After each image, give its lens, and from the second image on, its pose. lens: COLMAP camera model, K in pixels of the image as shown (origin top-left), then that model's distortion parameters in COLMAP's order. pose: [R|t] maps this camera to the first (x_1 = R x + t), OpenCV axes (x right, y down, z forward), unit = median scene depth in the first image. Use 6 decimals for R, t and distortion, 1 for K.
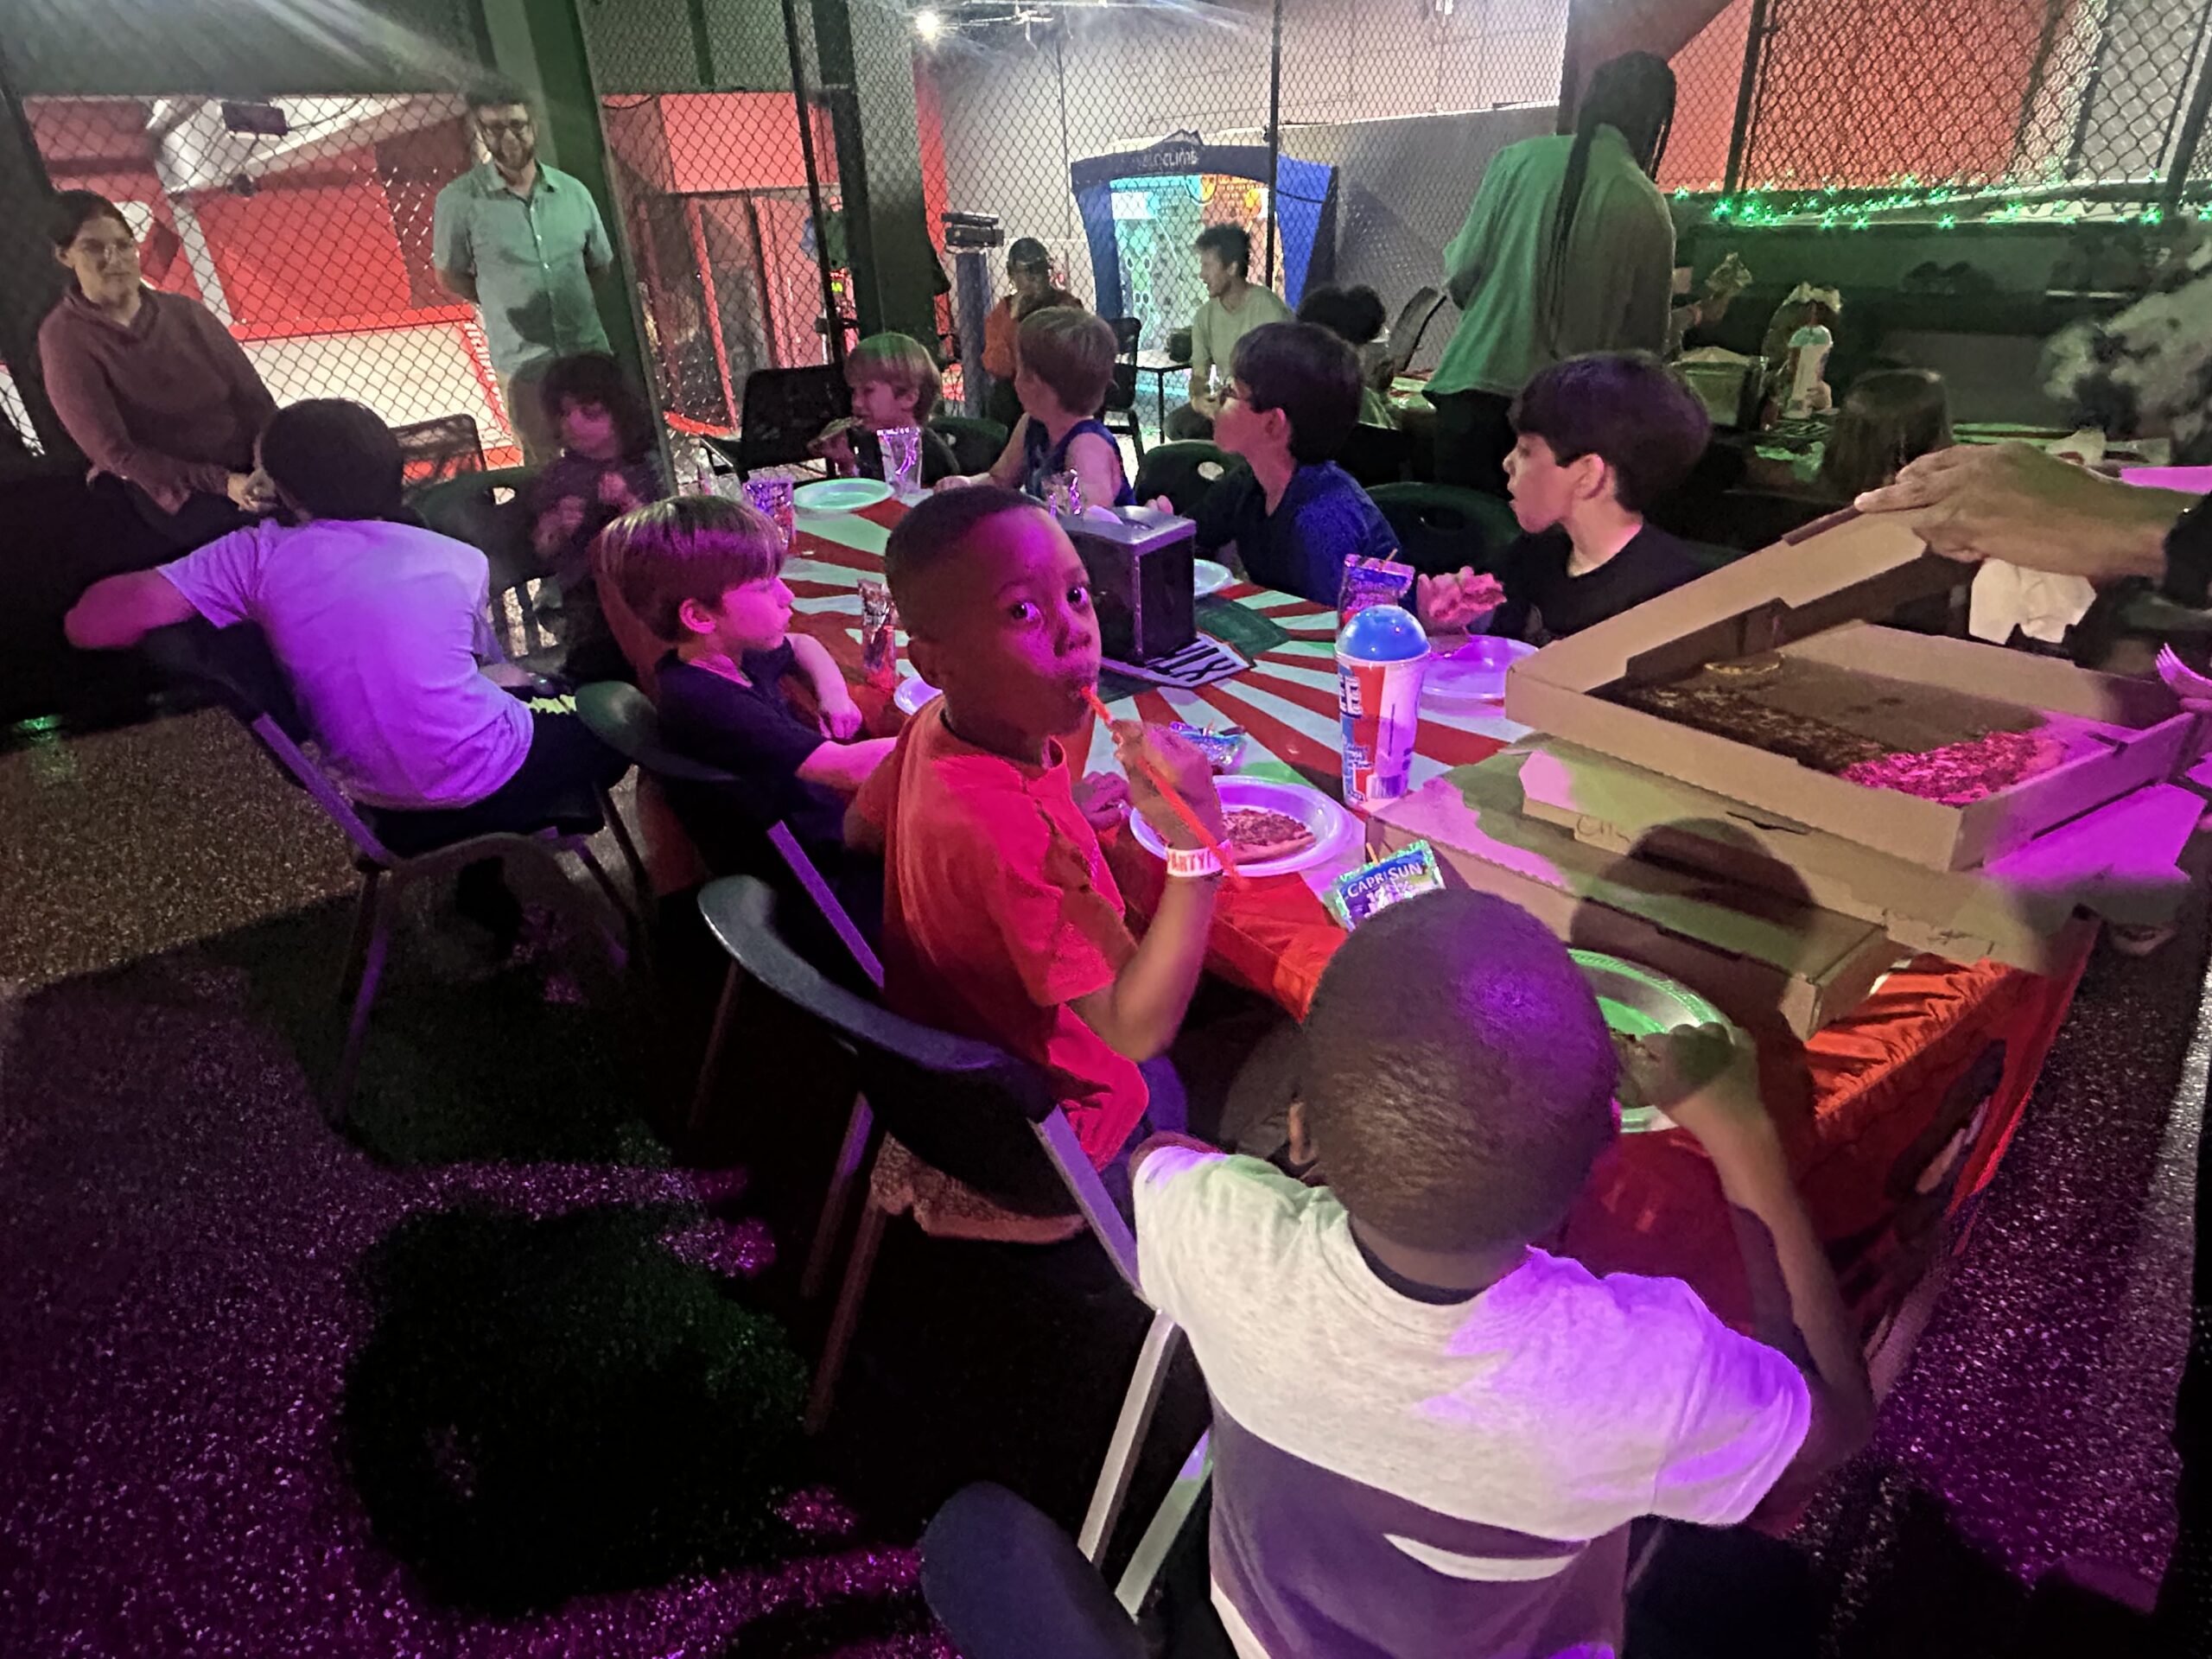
lens RADIAL K [[1246.9, 0, 1083.7], [0, 1246.9, 833.6], [0, 0, 1]] dist [-0.004011, 0.001300]
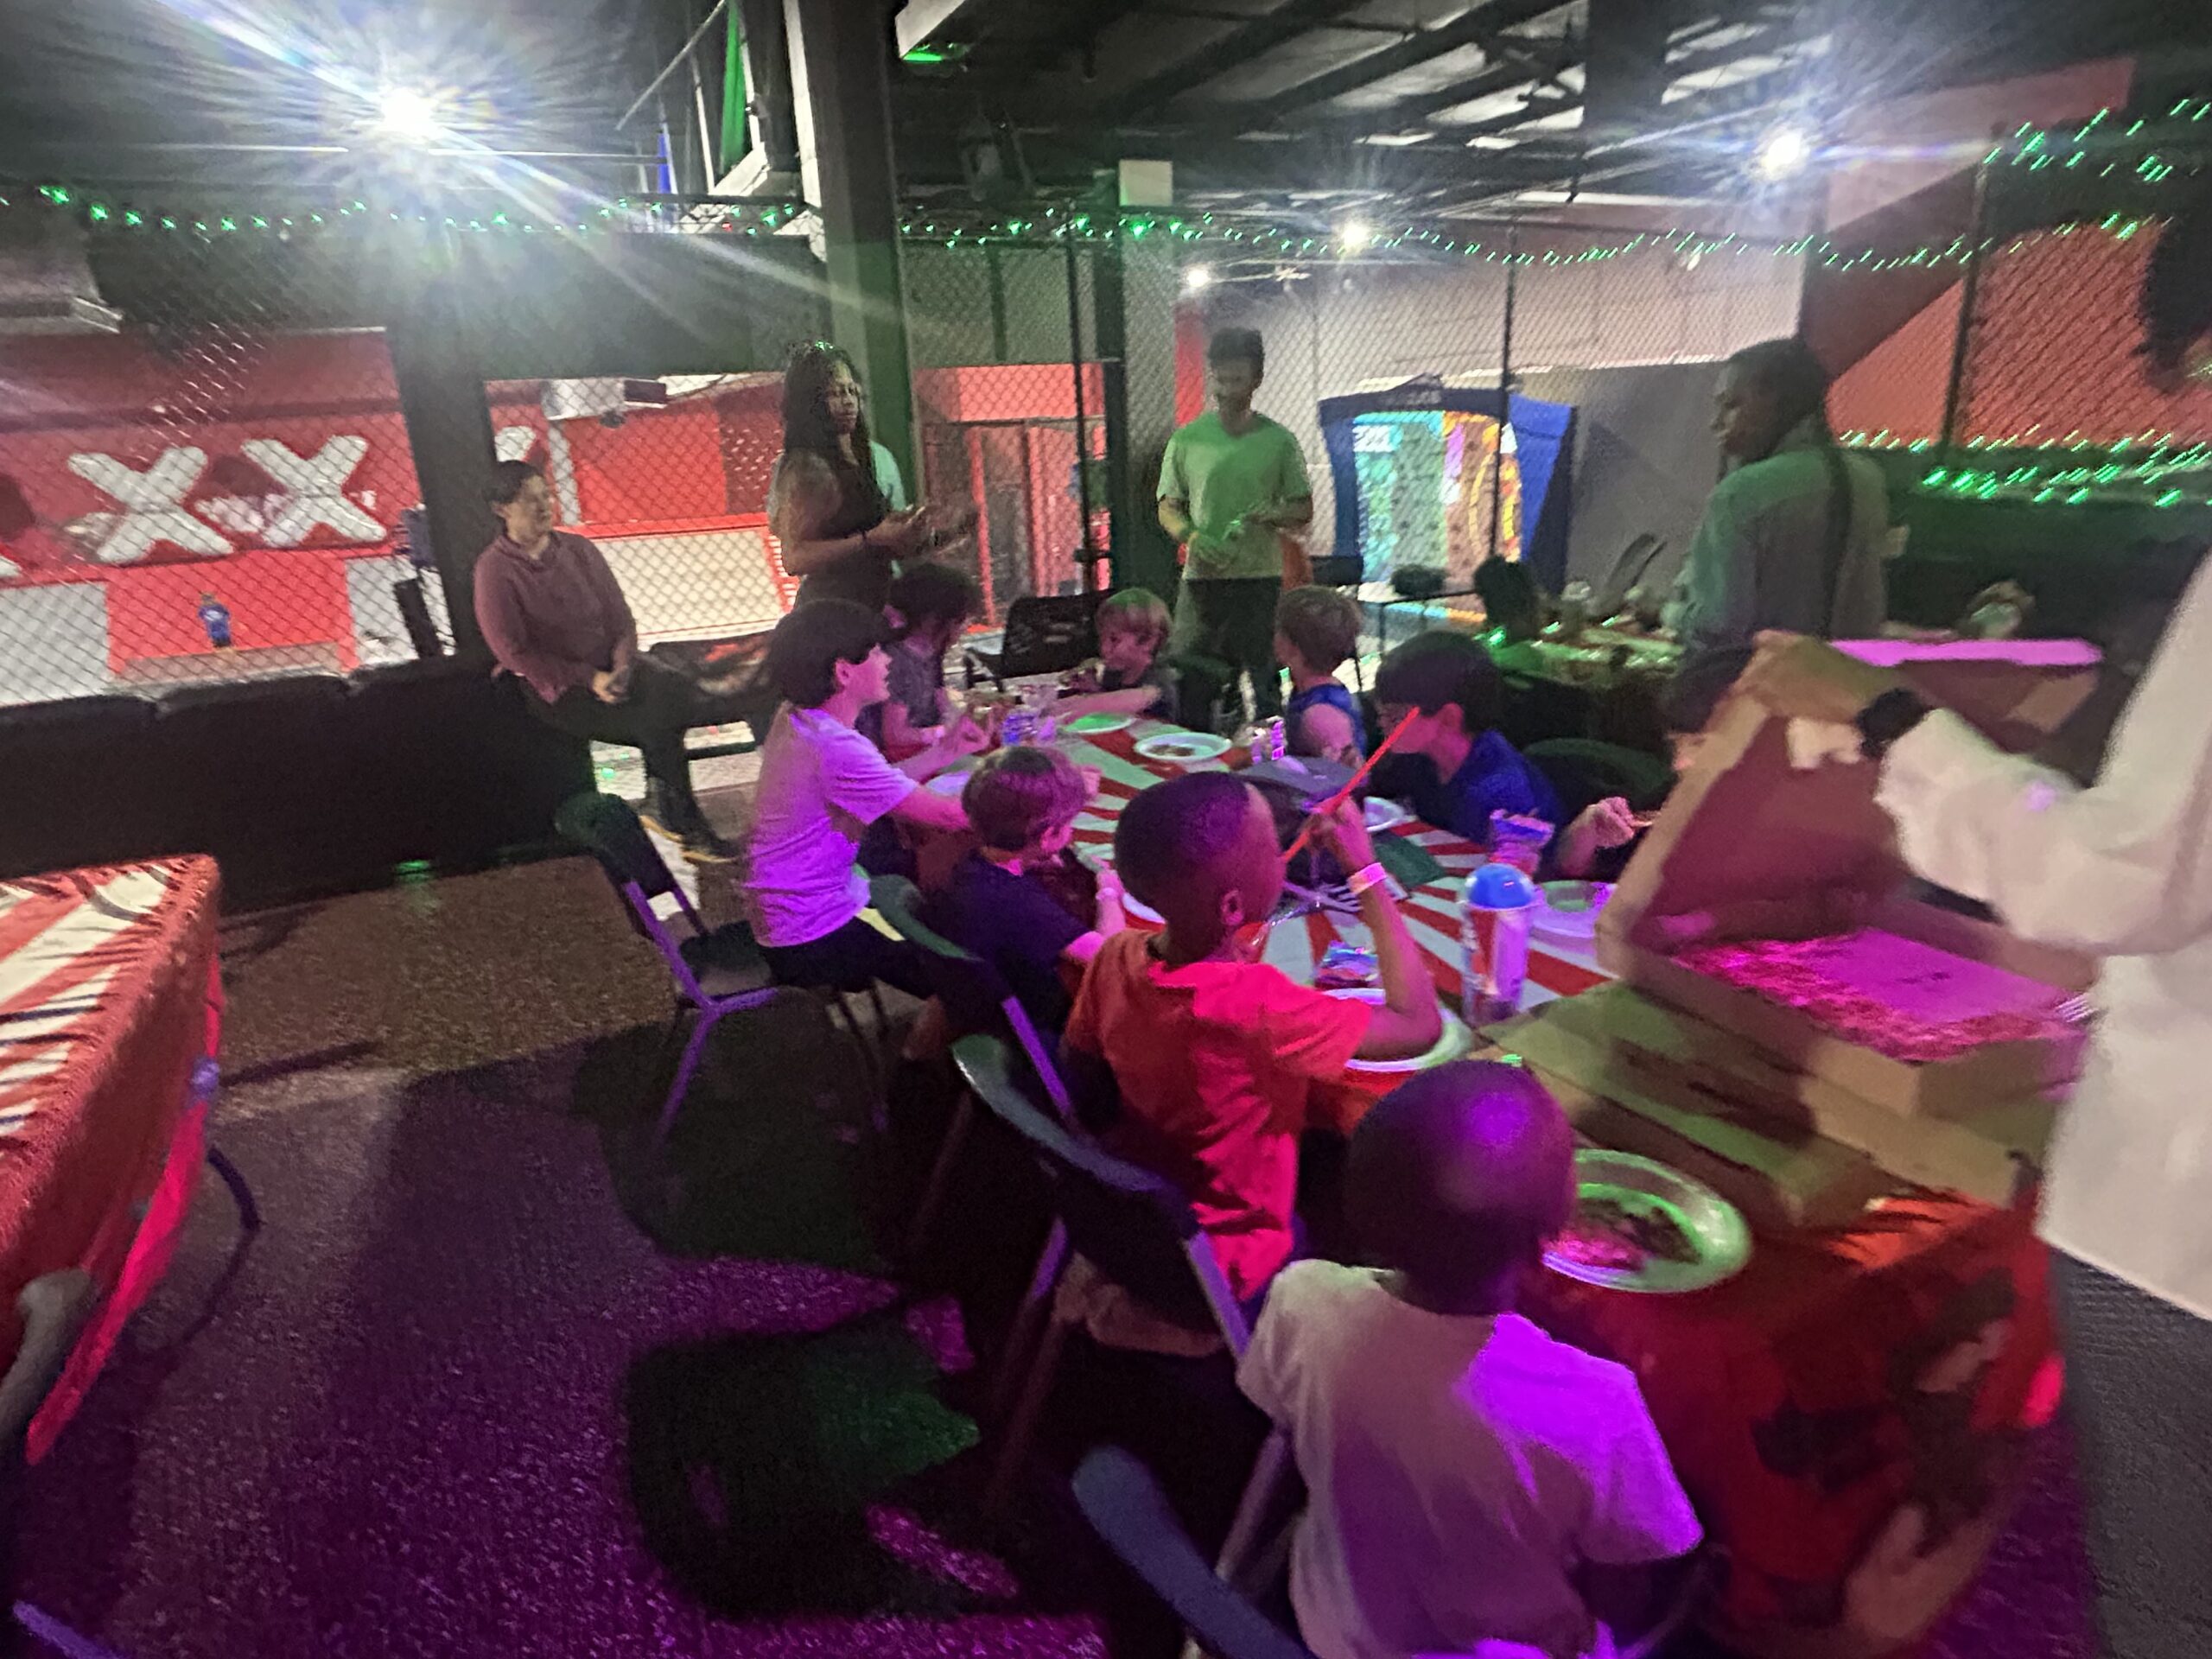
lens RADIAL K [[1246.9, 0, 1110.2], [0, 1246.9, 837.5], [0, 0, 1]] dist [-0.004011, 0.001300]
pose [[0.985766, 0.062860, -0.155931, 0.026931], [-0.085015, 0.986530, -0.139752, -0.000043], [0.145046, 0.151020, 0.977832, -0.160969]]
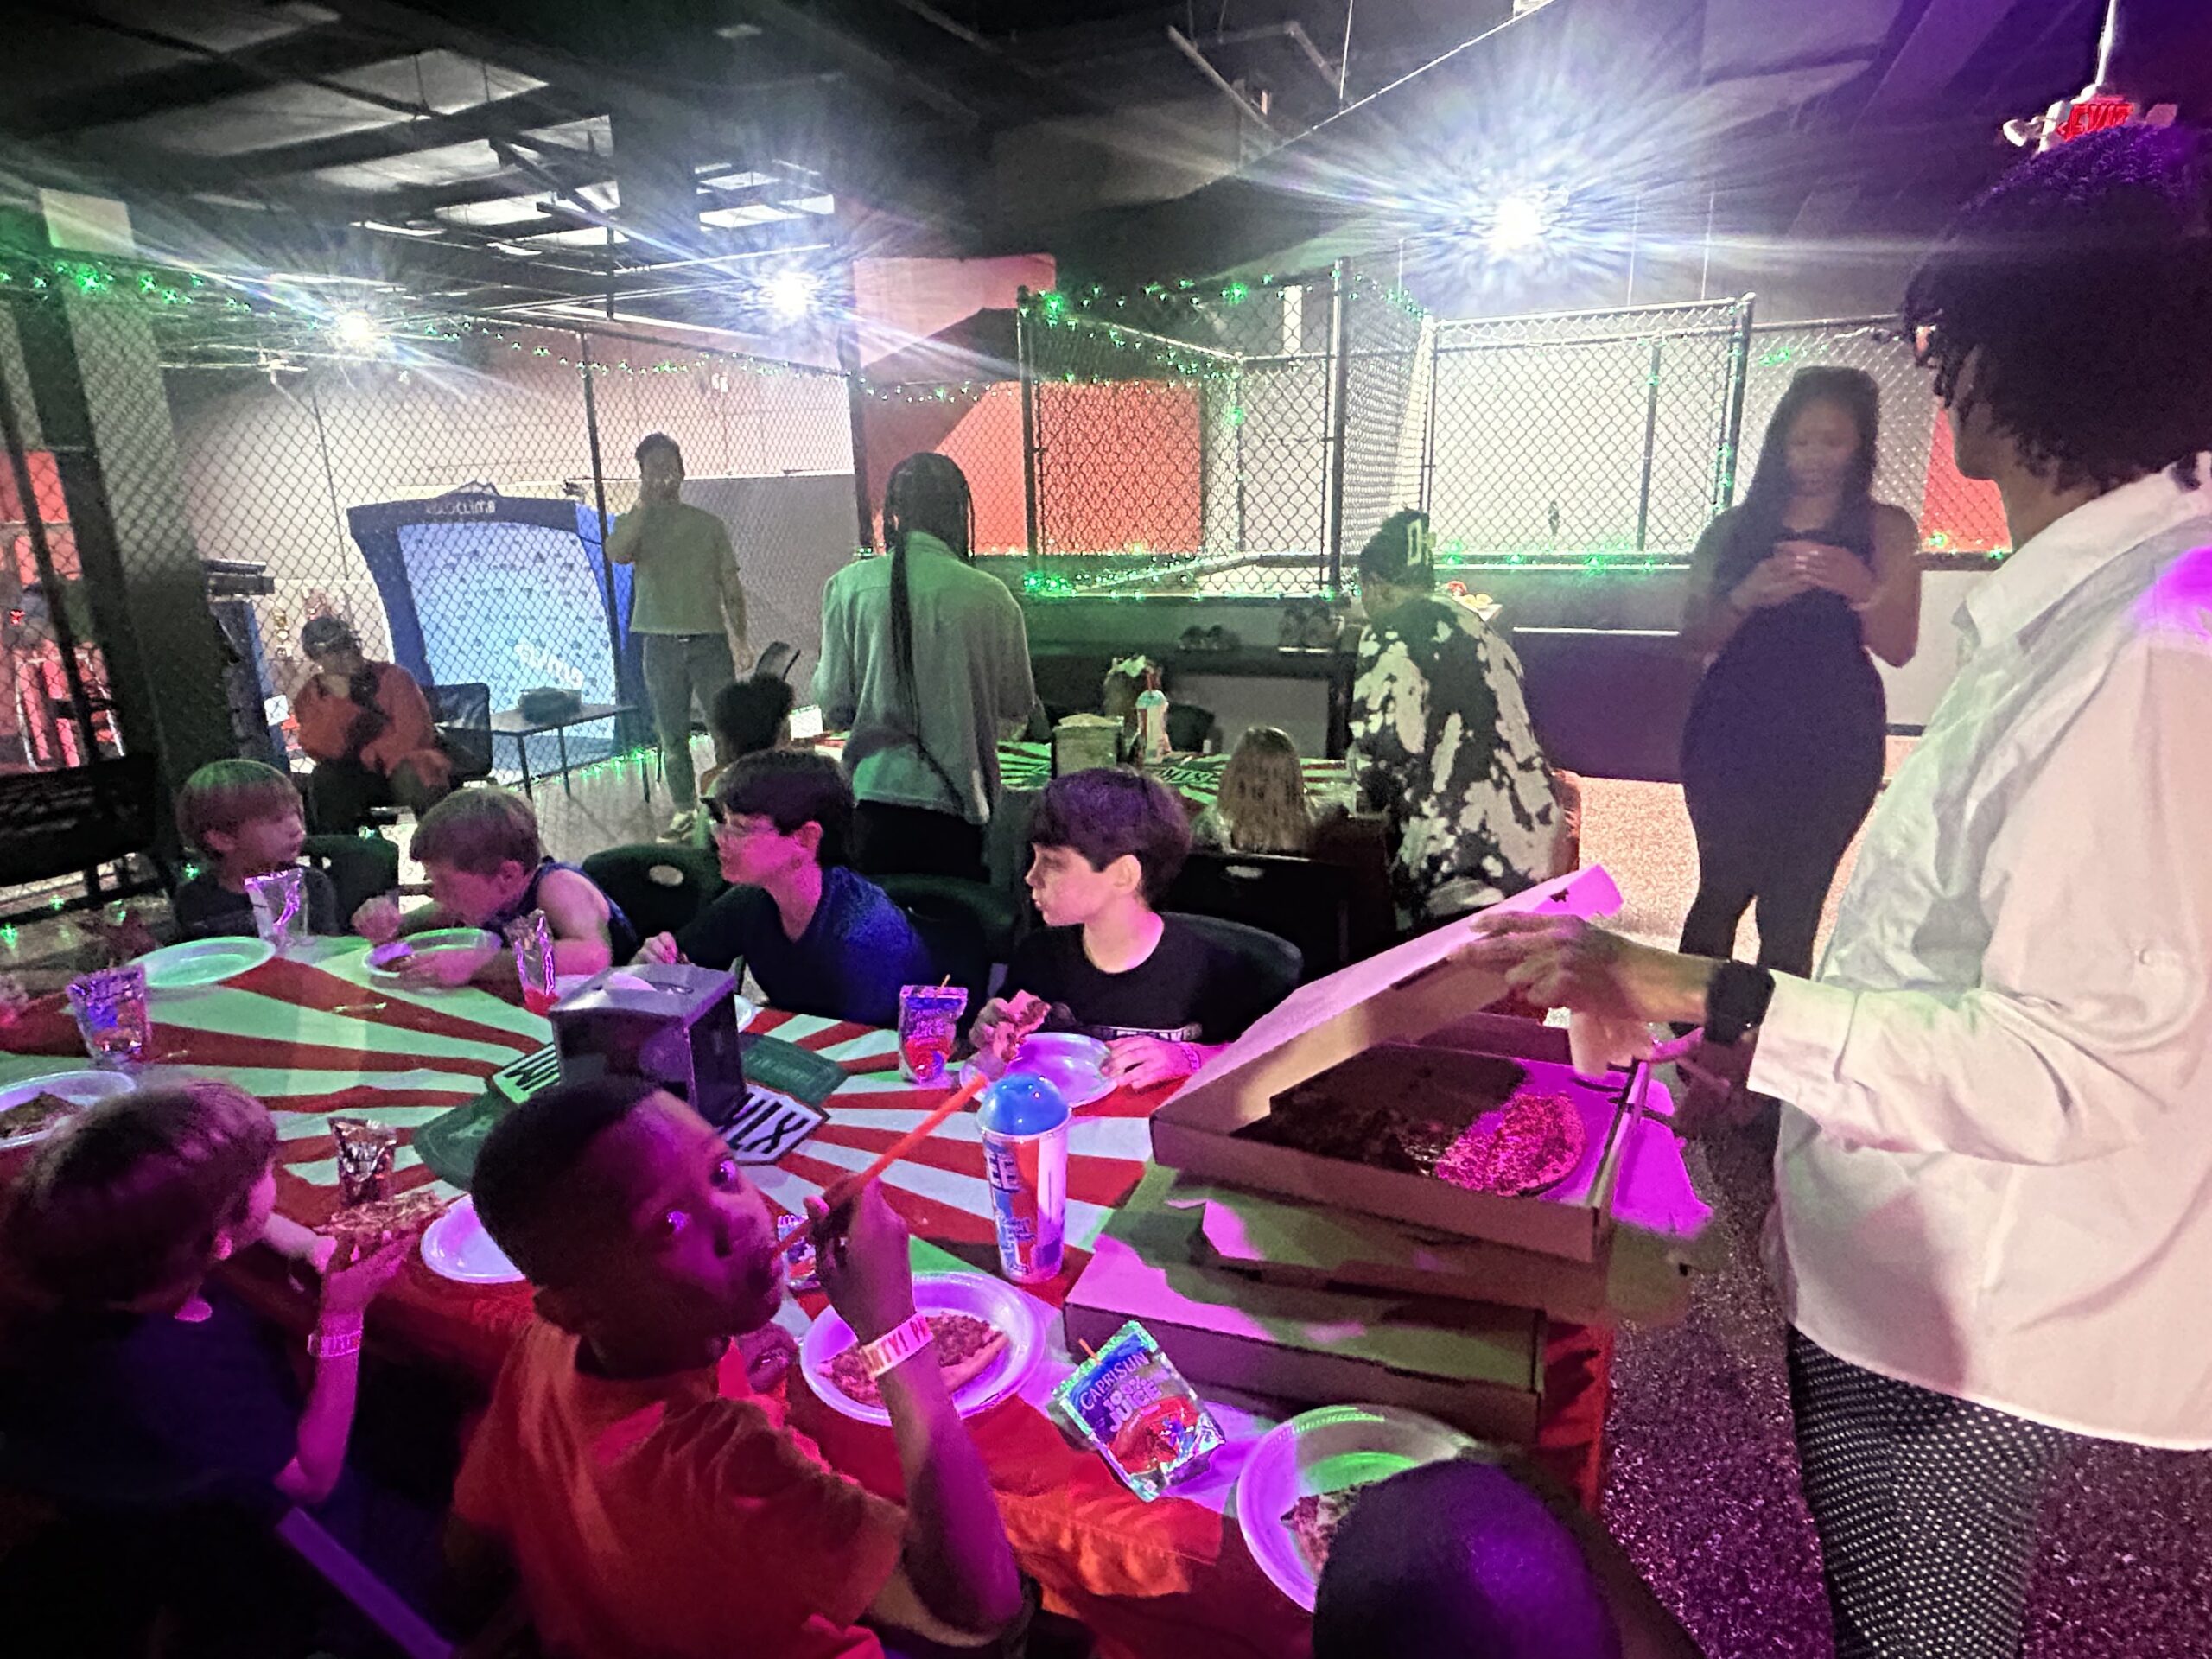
lens RADIAL K [[1246.9, 0, 1099.8], [0, 1246.9, 830.1], [0, 0, 1]] dist [-0.004011, 0.001300]
pose [[0.861297, -0.103233, 0.497505, -0.099527], [0.218271, 0.959367, -0.178808, -0.098826], [-0.458831, 0.262597, 0.848833, 0.041867]]
